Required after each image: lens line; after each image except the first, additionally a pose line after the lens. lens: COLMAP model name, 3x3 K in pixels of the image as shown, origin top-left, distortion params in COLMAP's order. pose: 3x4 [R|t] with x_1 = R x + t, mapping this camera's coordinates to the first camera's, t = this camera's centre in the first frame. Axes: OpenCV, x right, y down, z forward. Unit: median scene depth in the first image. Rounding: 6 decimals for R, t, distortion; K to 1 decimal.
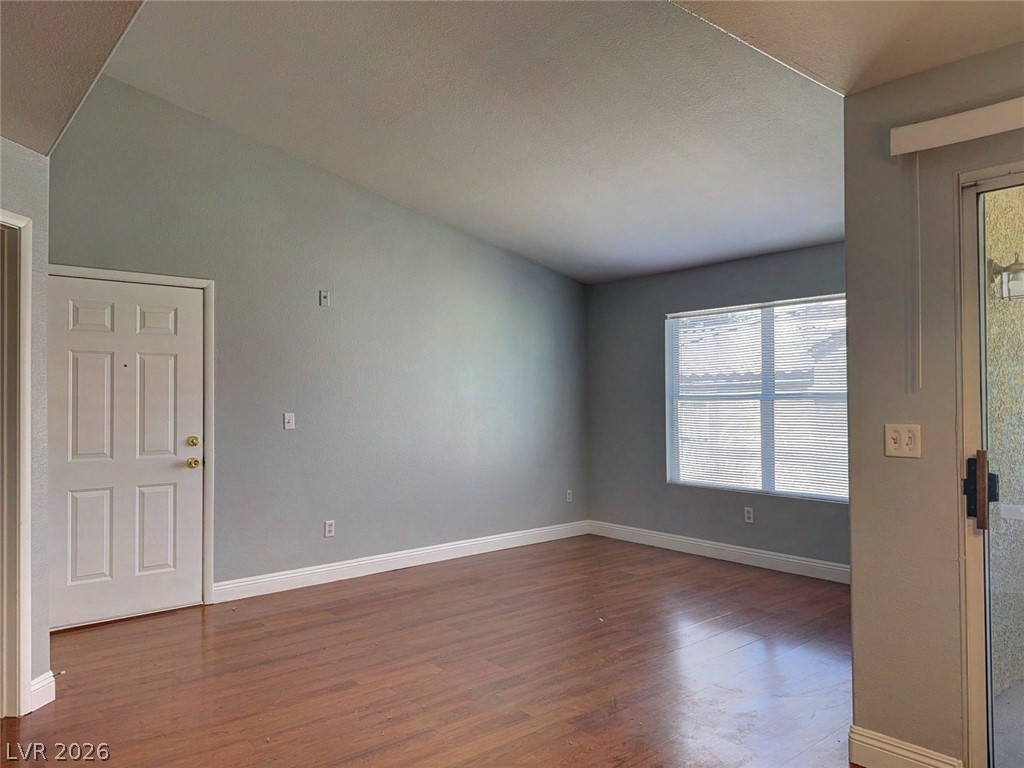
lens RADIAL K [[719.6, 0, 512.0], [0, 719.6, 384.0], [0, 0, 1]] dist [0.072867, -0.099394]
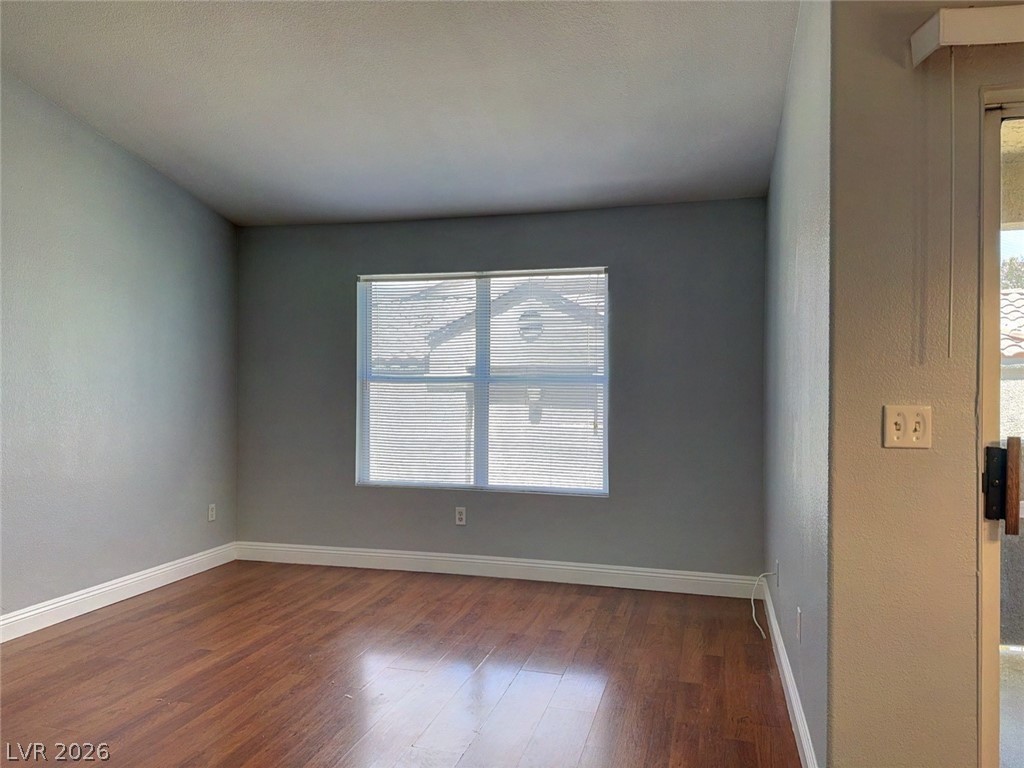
lens RADIAL K [[724.3, 0, 512.0], [0, 724.3, 384.0], [0, 0, 1]] dist [0.214280, -0.278517]
pose [[0.828788, 0.015339, 0.559352, -0.111345], [-0.023620, 0.999692, 0.007584, 0.015927], [-0.559064, -0.019497, 0.828895, 0.250541]]
